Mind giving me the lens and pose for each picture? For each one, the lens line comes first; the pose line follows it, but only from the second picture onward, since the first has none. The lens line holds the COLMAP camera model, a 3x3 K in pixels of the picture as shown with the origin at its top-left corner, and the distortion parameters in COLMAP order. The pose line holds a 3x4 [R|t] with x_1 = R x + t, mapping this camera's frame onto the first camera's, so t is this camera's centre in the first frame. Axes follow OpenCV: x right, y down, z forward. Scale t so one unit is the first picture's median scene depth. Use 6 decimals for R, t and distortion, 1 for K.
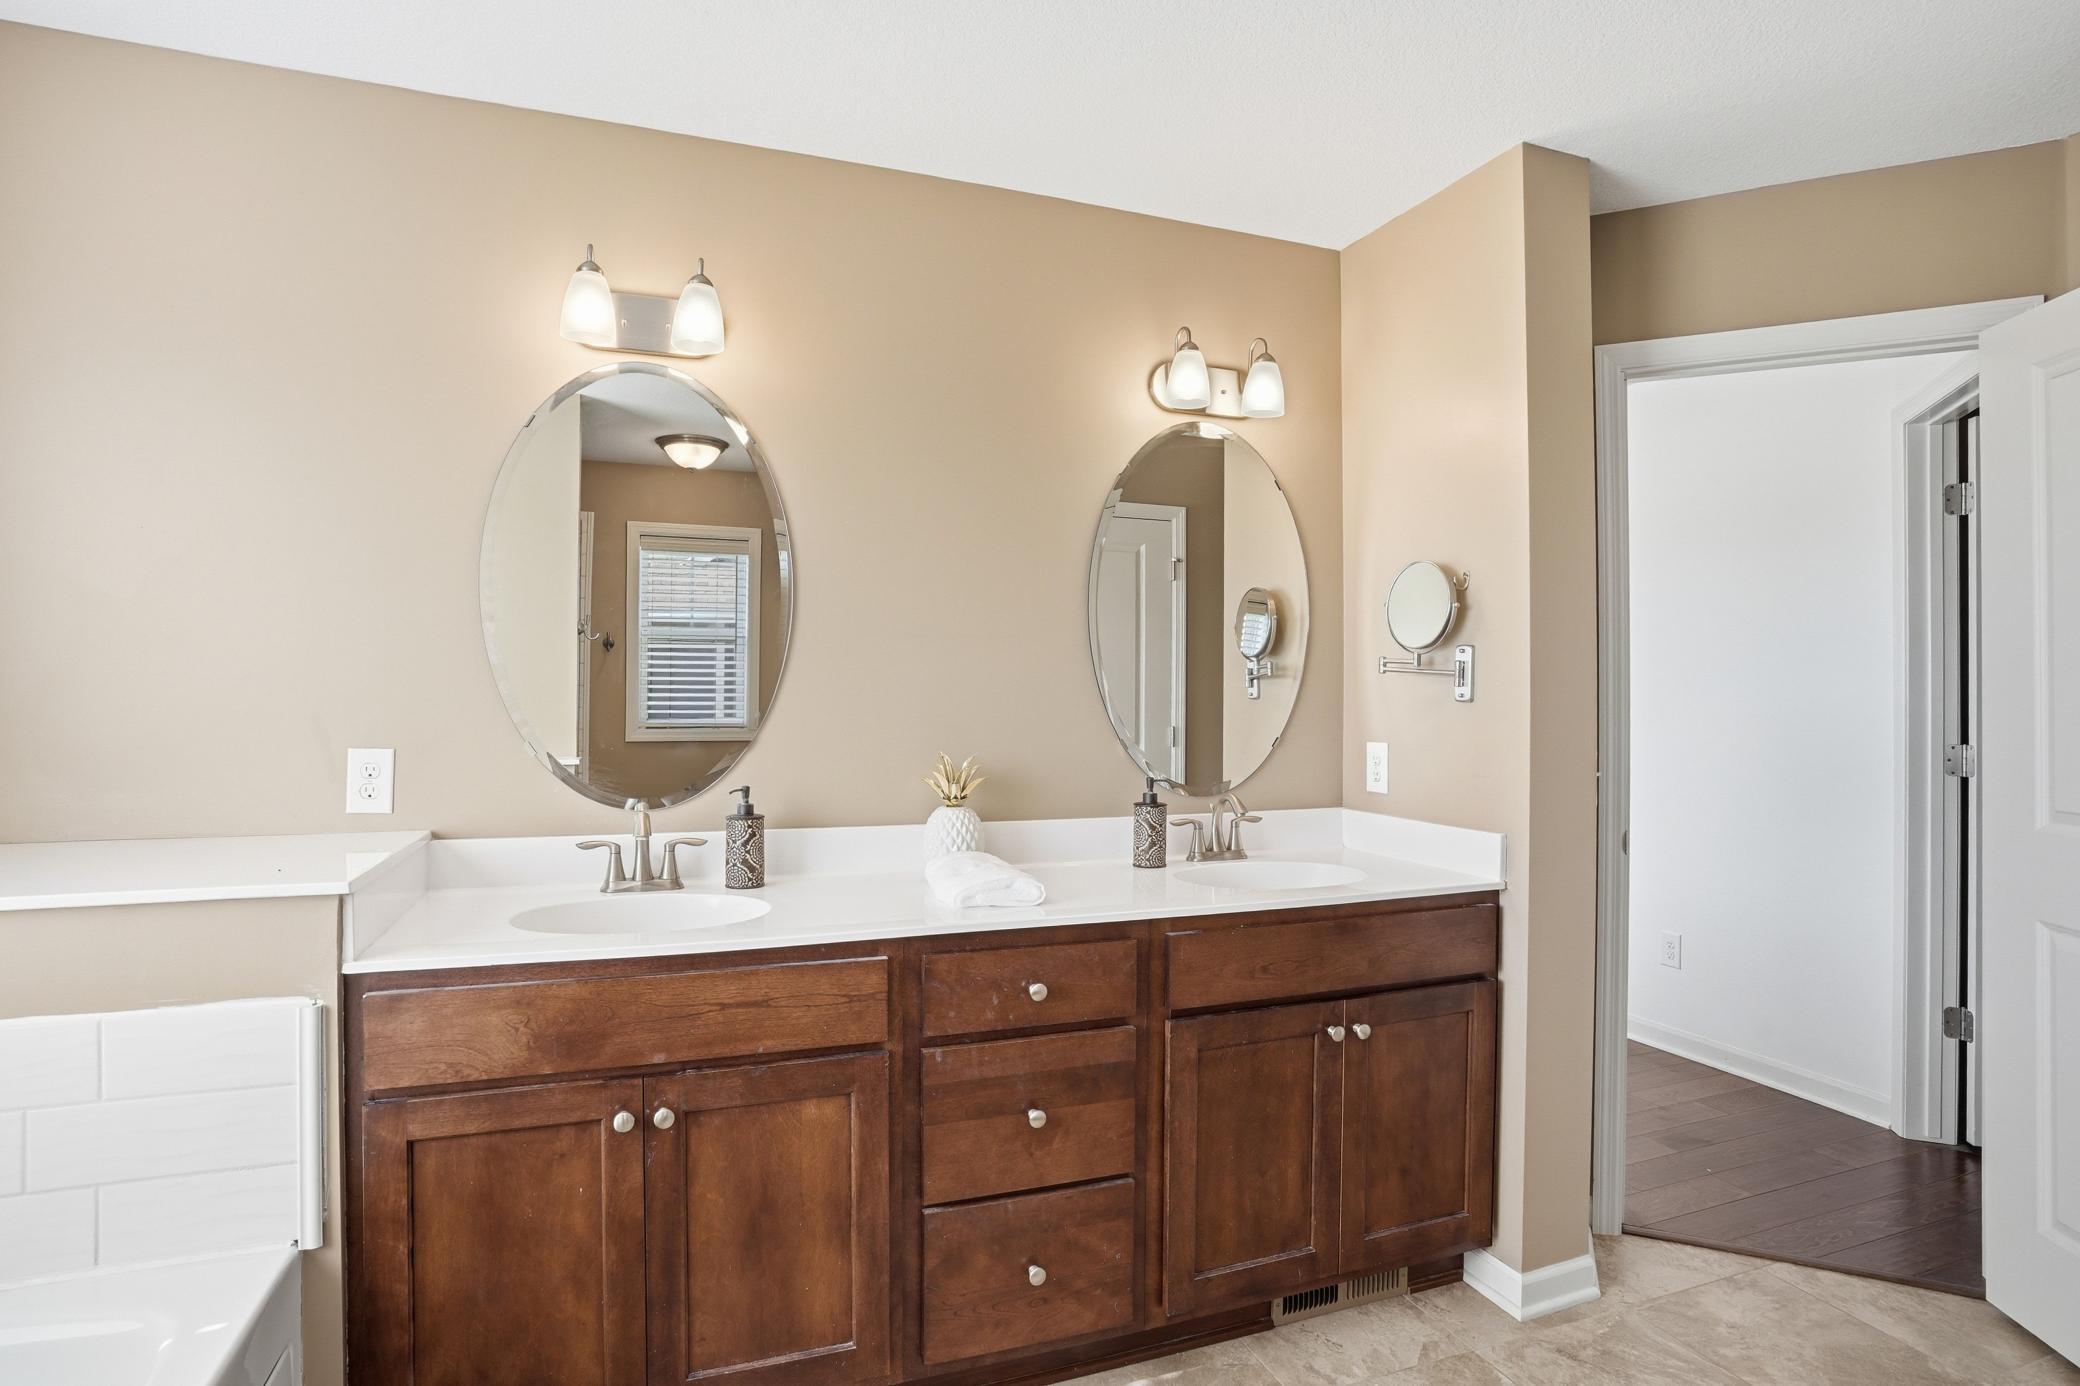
lens RADIAL K [[1058.6, 0, 1040.0], [0, 1058.6, 693.0], [0, 0, 1]] dist [-0.074647, 0.038338]
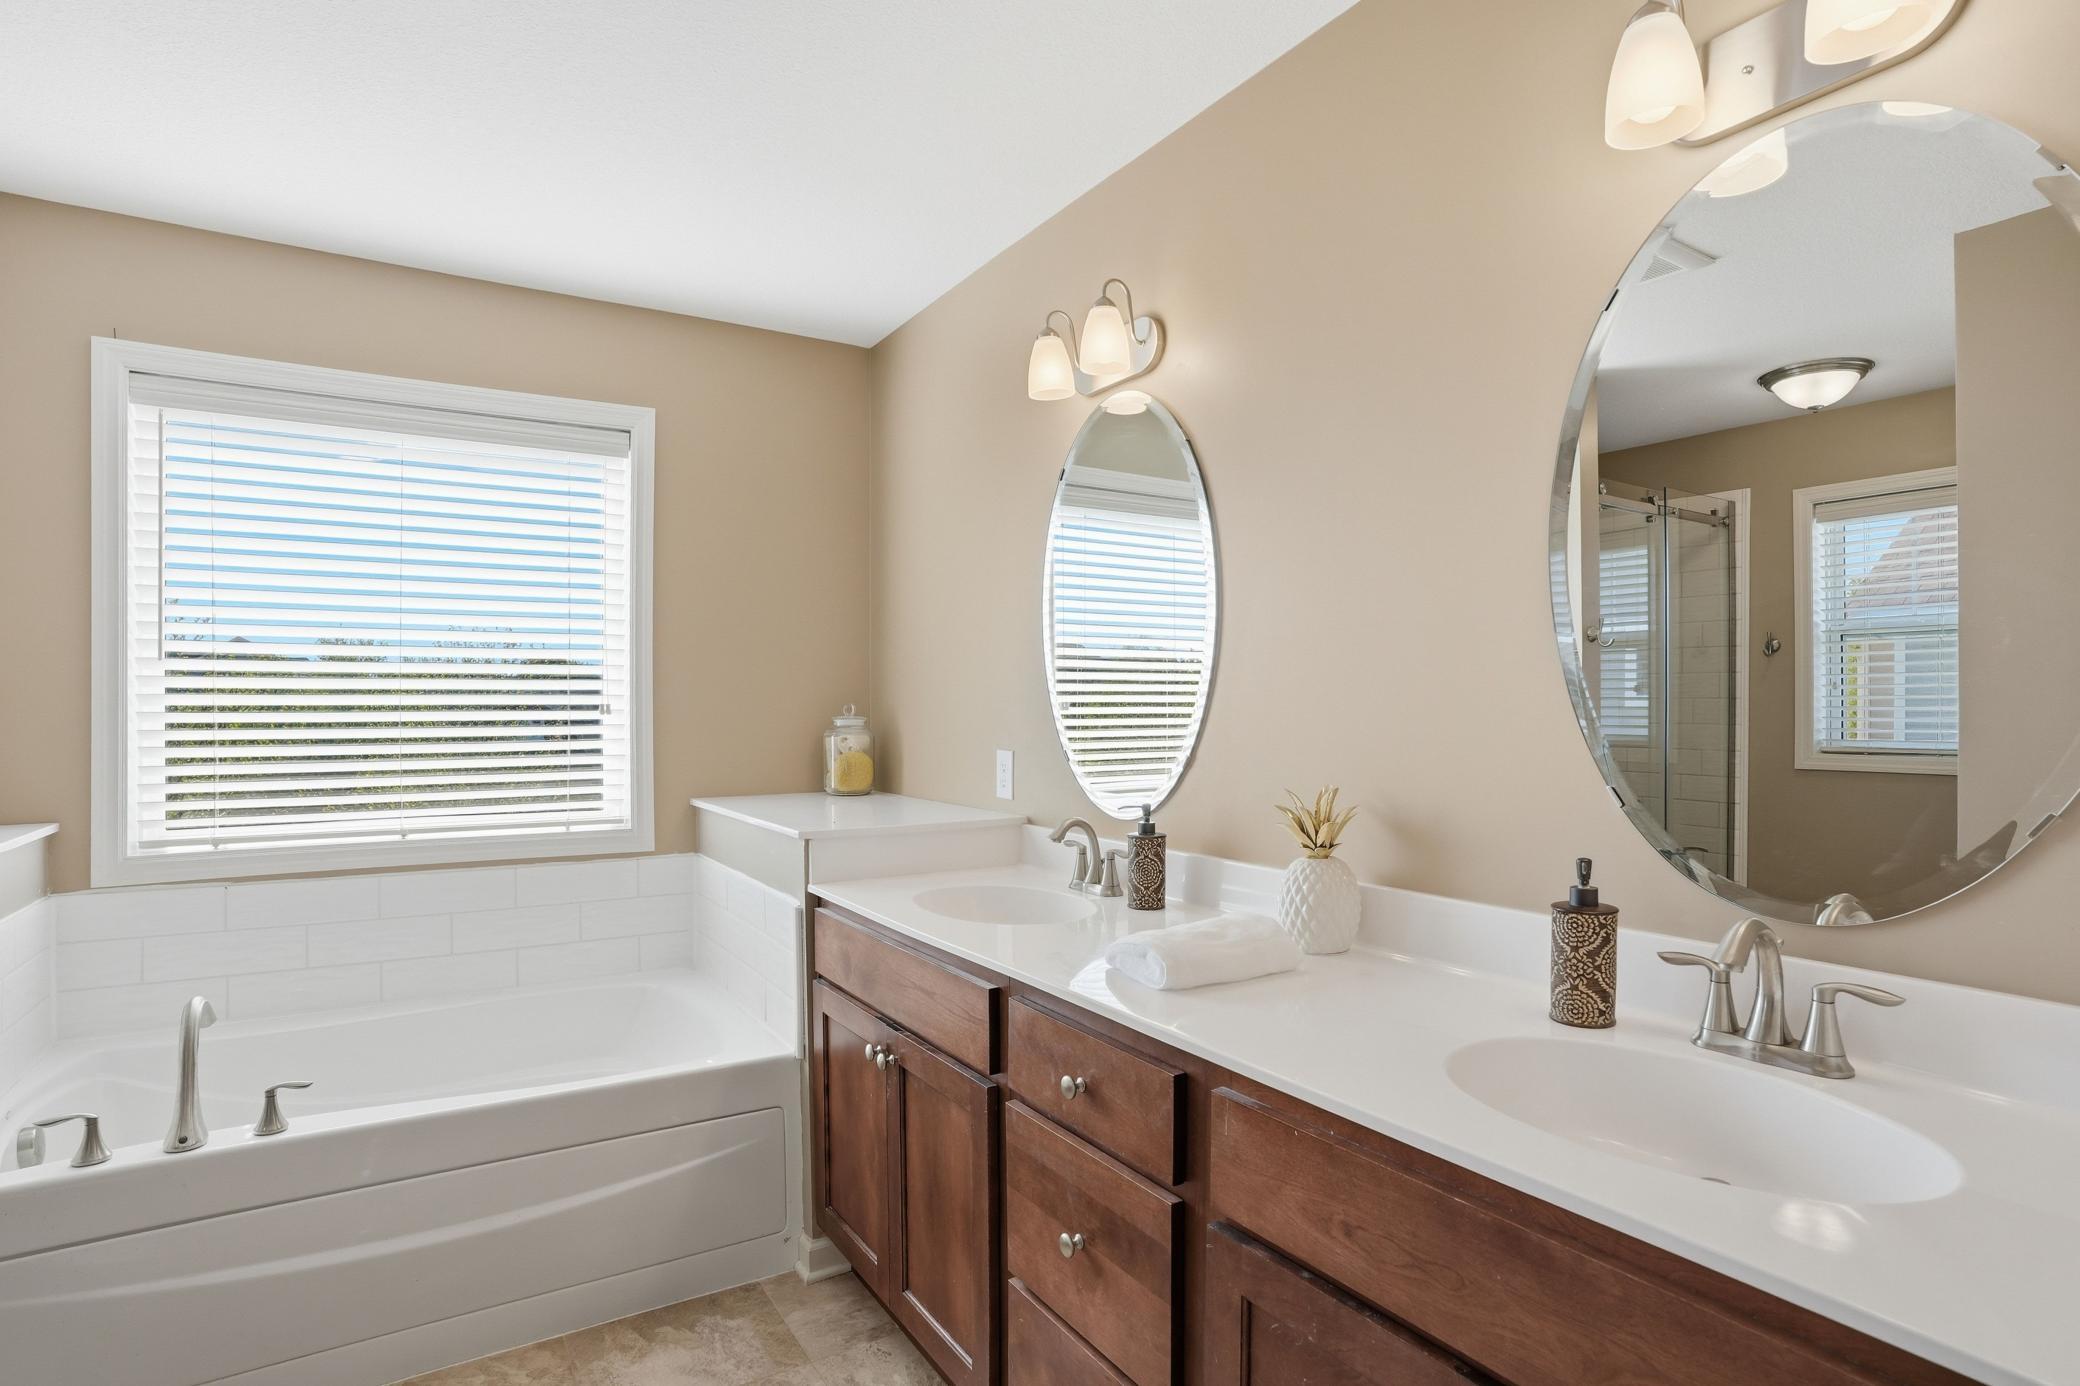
lens RADIAL K [[1047.5, 0, 1041.2], [0, 1047.5, 739.3], [0, 0, 1]] dist [-0.037045, 0.000006]
pose [[0.209709, 0.024591, -0.977455, 0.684408], [0.005683, 0.999636, 0.026369, 0.003549], [0.977747, -0.011085, 0.209493, 0.748988]]
